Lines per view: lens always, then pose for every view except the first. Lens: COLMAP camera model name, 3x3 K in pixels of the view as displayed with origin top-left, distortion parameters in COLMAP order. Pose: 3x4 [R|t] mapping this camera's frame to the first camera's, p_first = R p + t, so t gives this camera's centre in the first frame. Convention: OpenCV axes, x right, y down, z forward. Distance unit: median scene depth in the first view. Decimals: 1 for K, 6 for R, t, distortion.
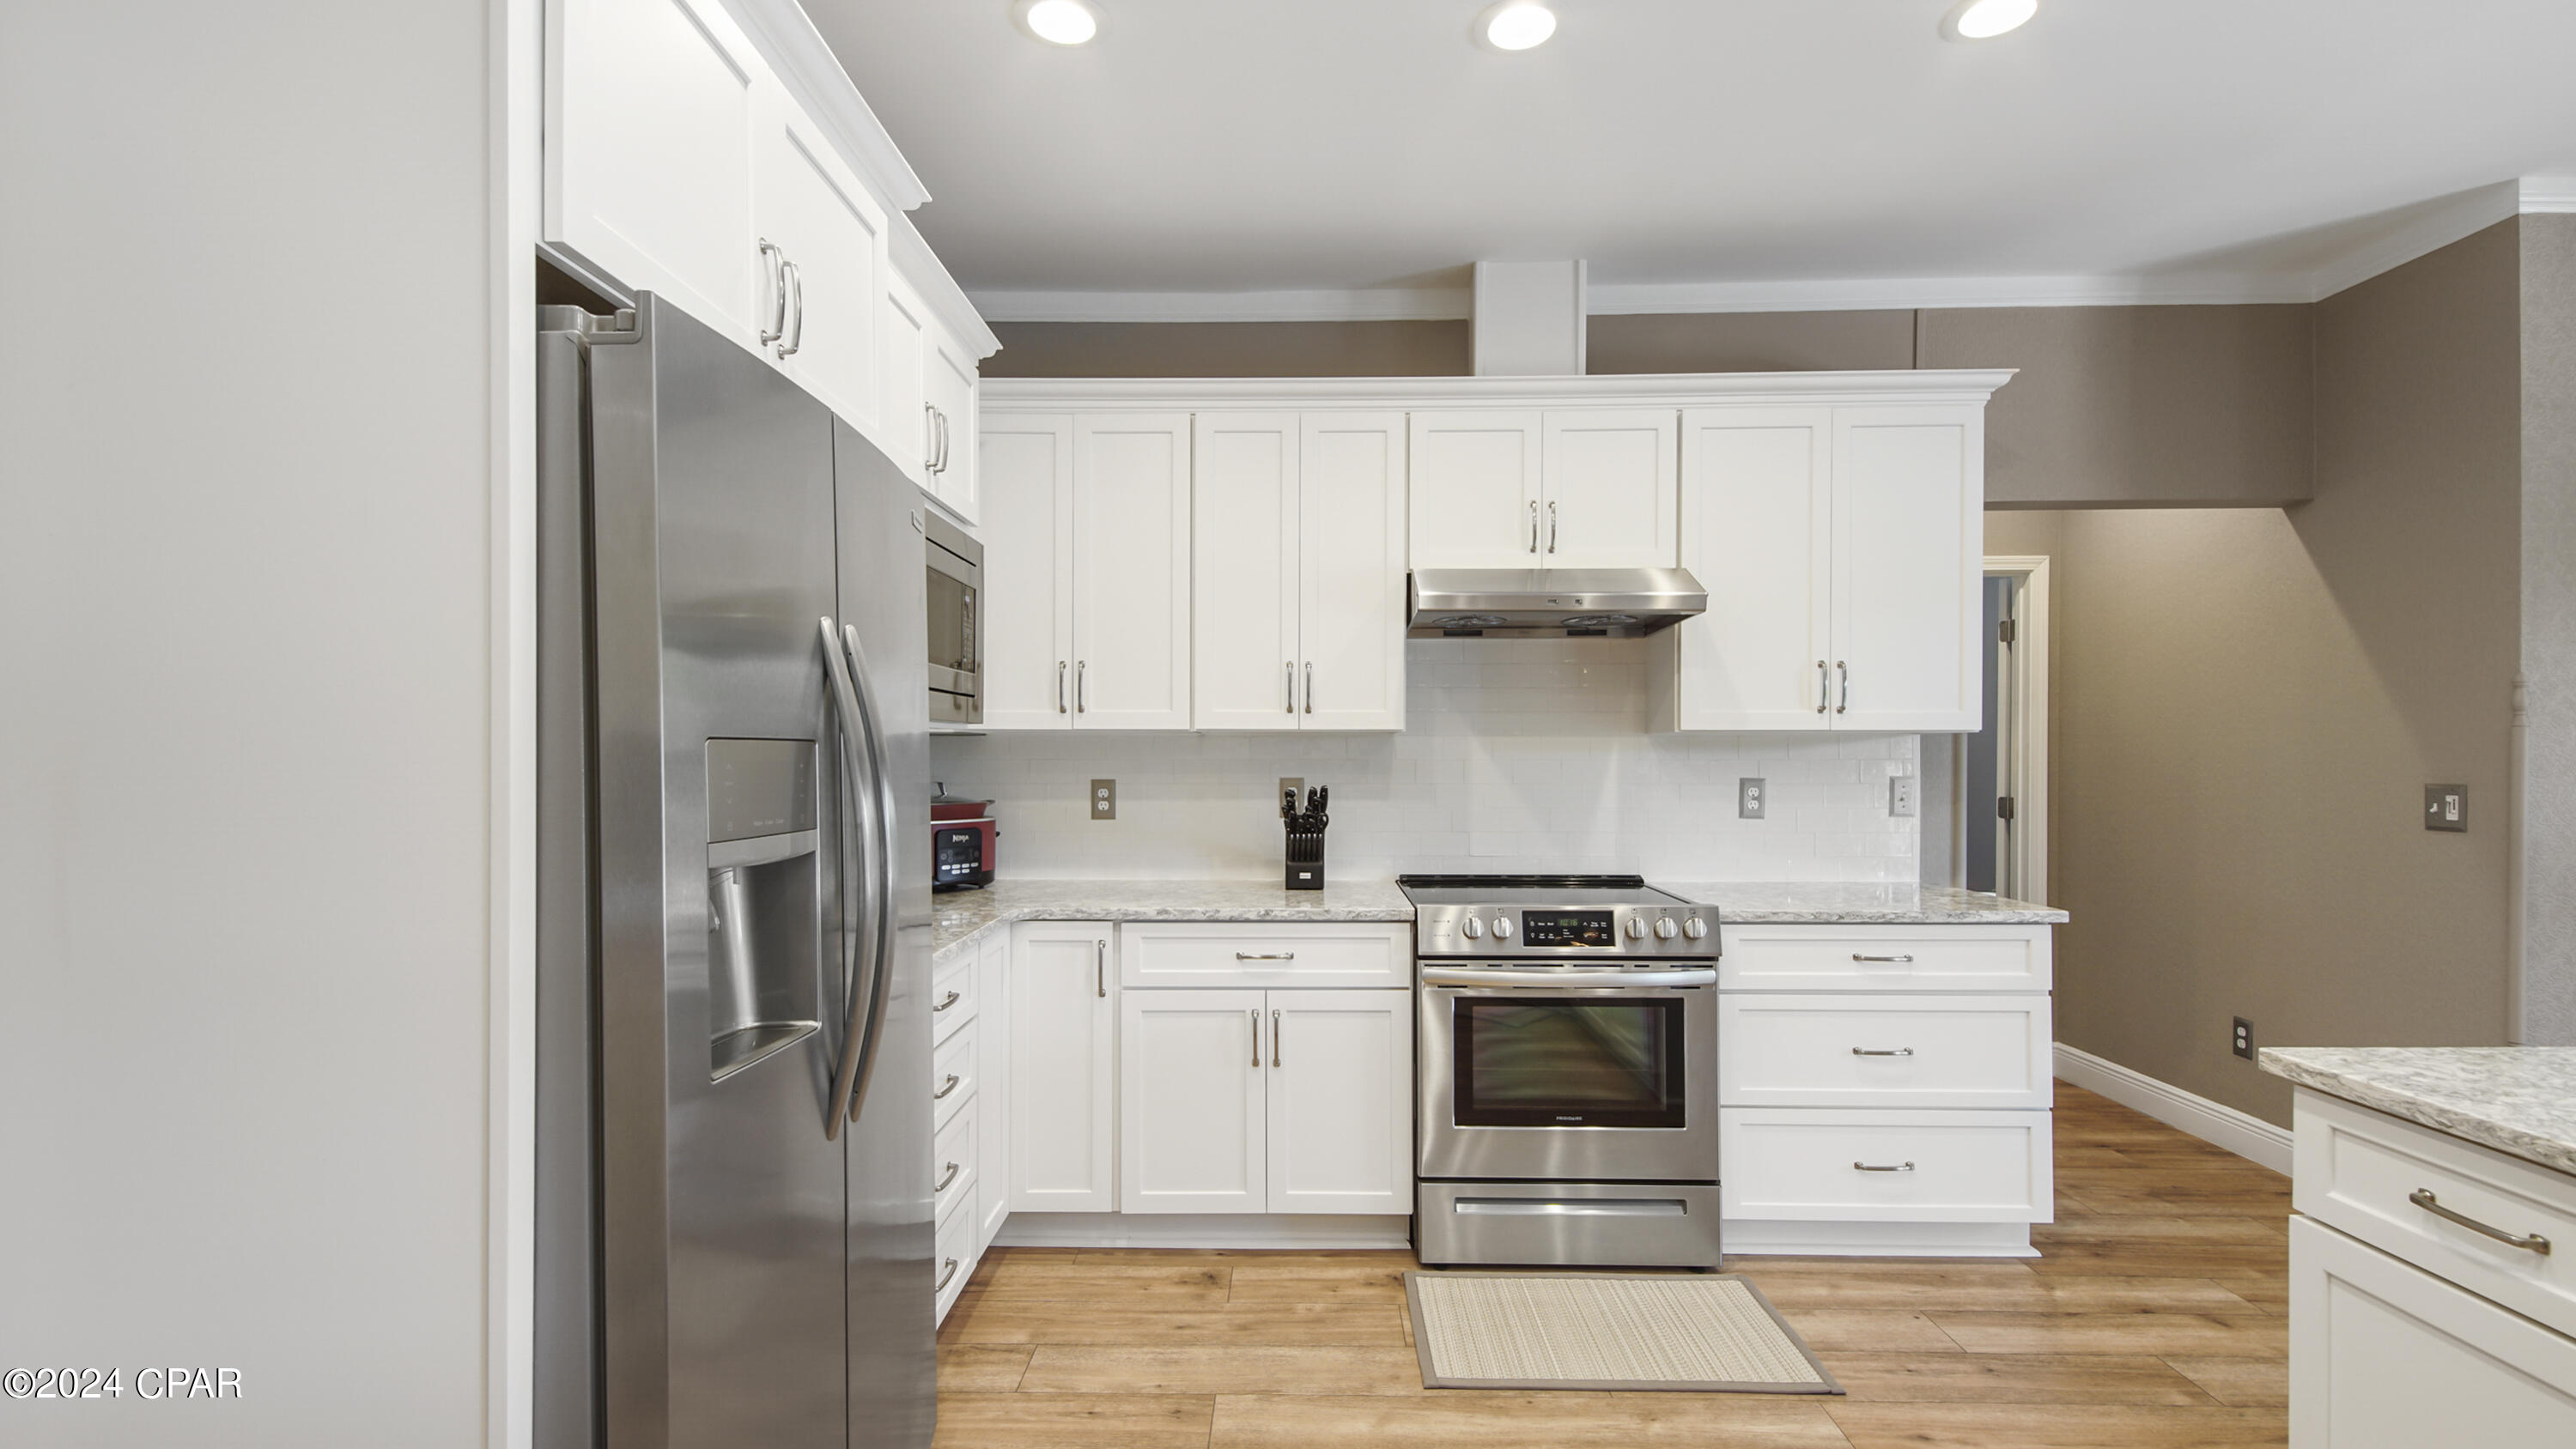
lens RADIAL K [[1141.2, 0, 1321.3], [0, 1141.2, 744.9], [0, 0, 1]] dist [0.033940, -0.017552]
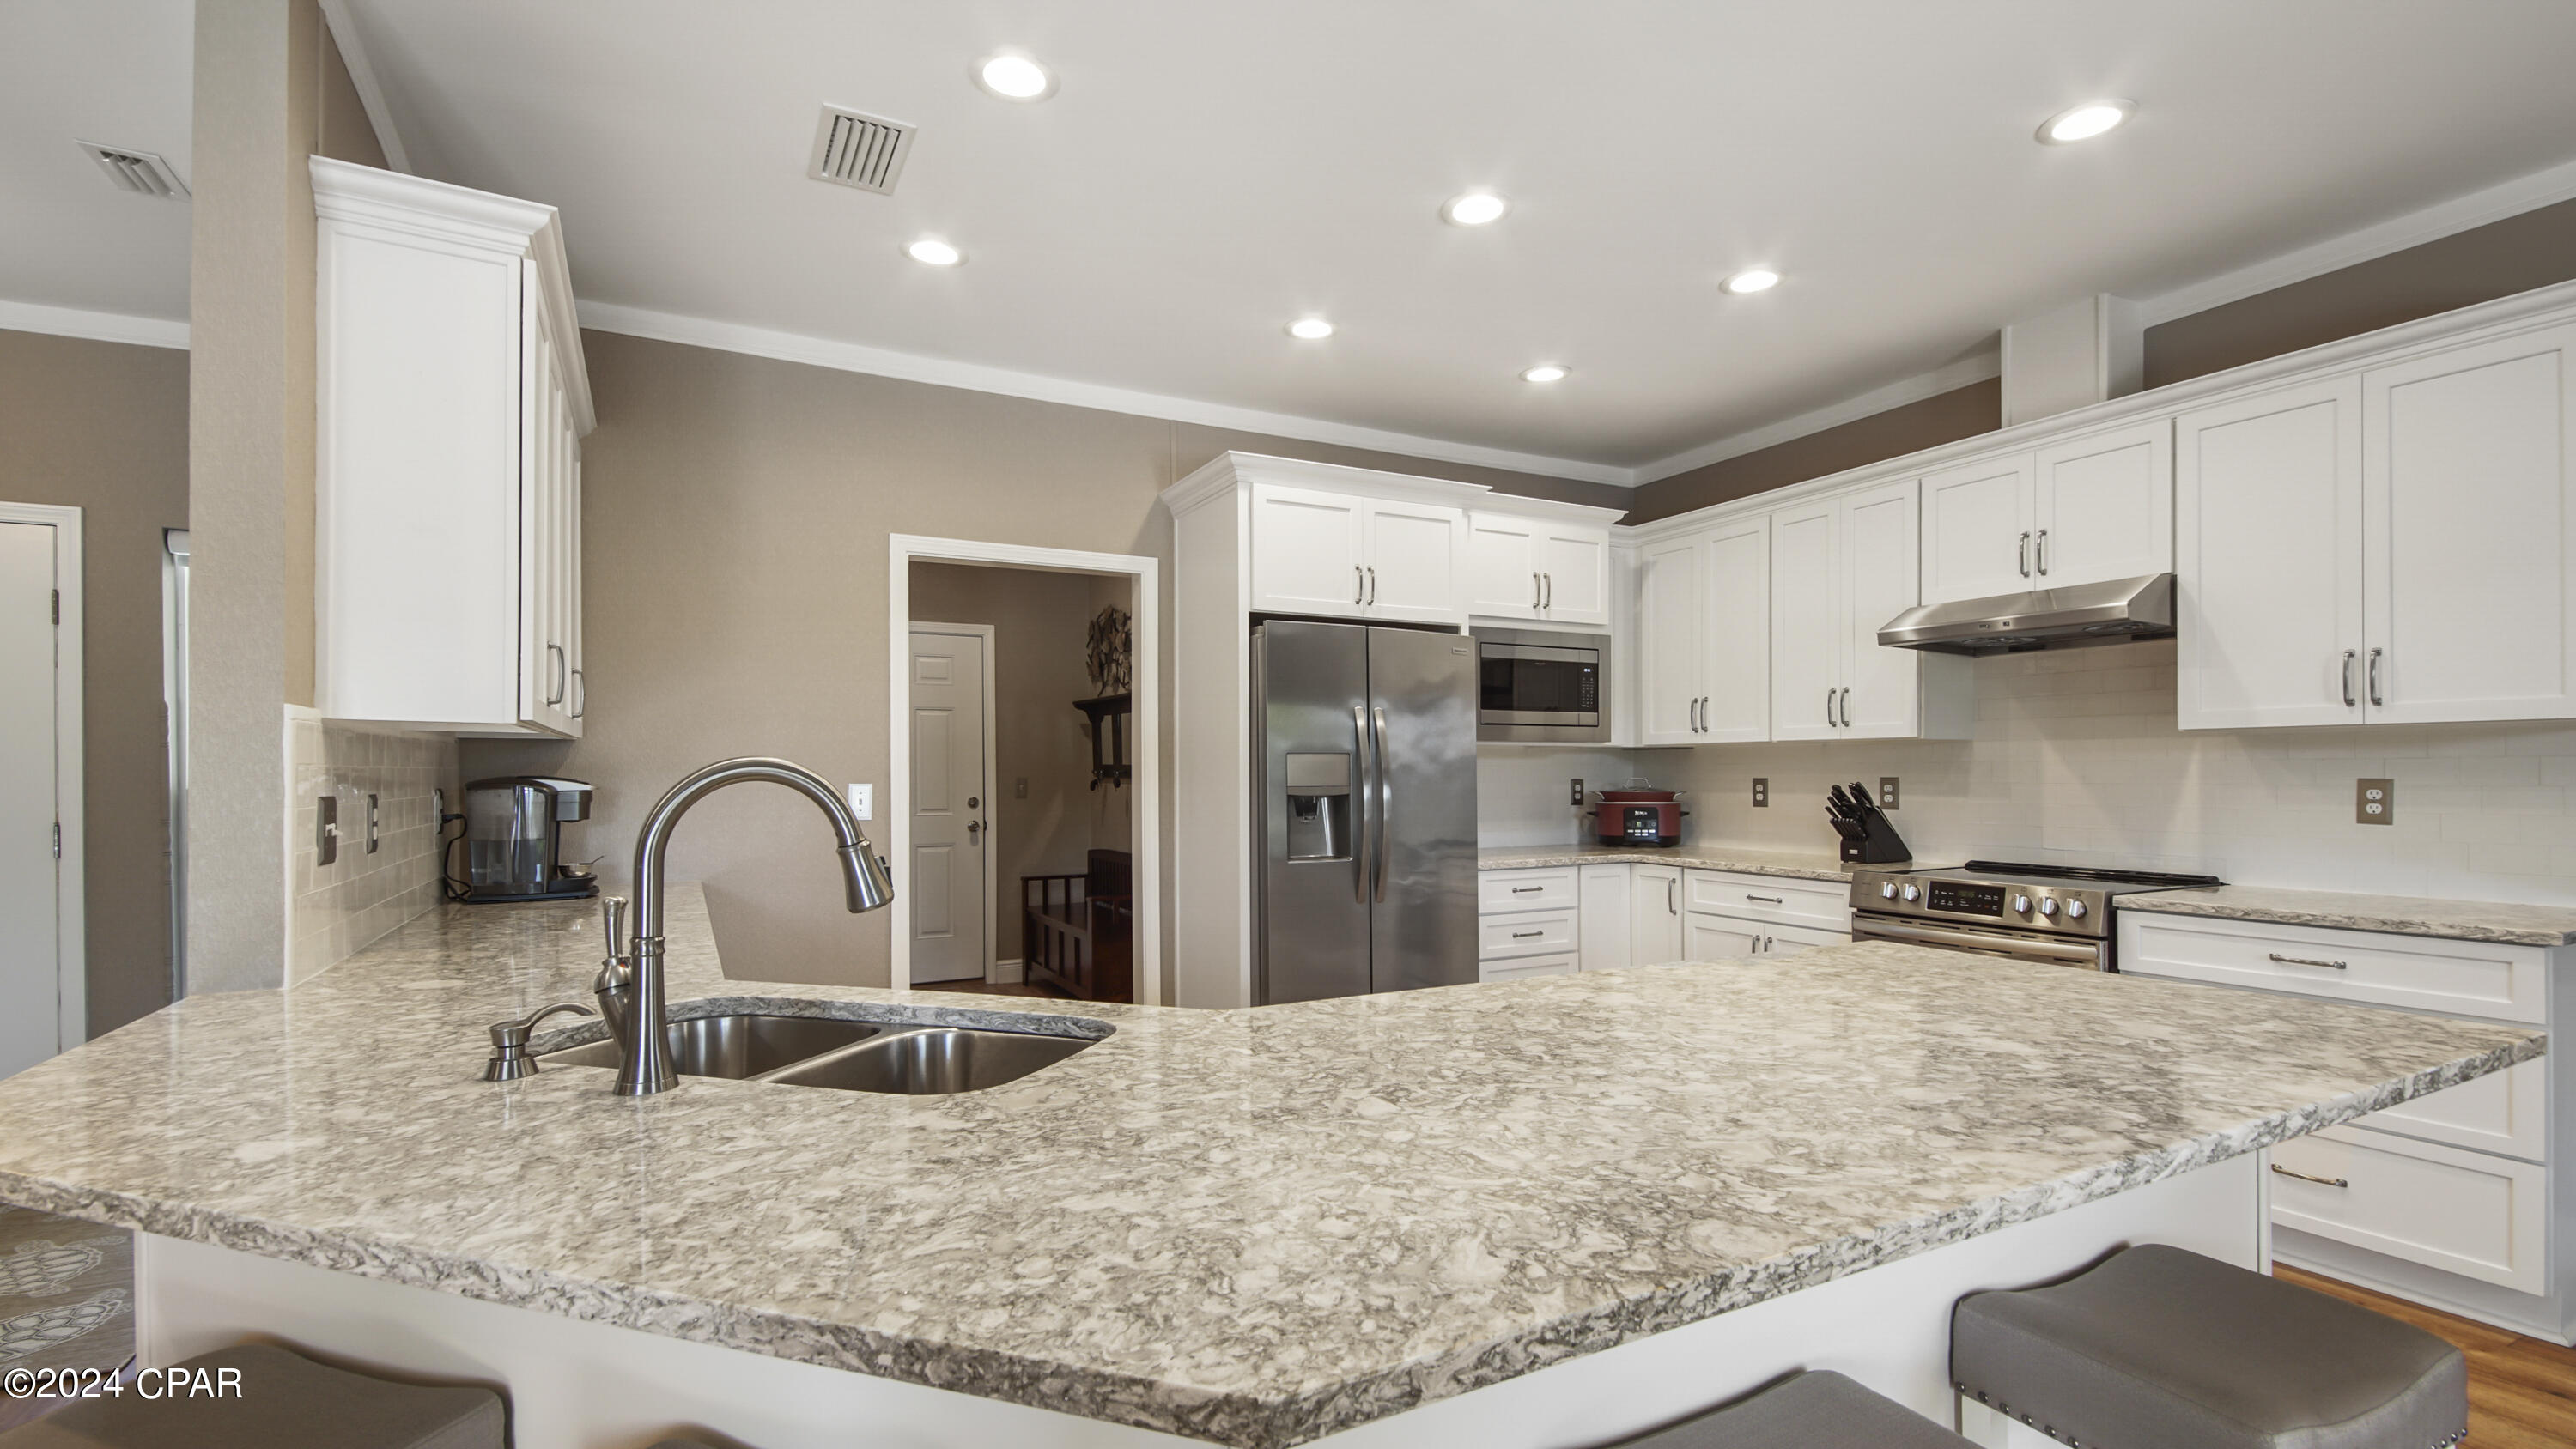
lens RADIAL K [[1141.2, 0, 1278.1], [0, 1141.2, 766.0], [0, 0, 1]] dist [0.033940, -0.017552]
pose [[0.466438, -0.008057, -0.884517, 0.943334], [0.003284, 0.999967, -0.007376, 0.027230], [0.884548, 0.000535, 0.466449, -0.211830]]
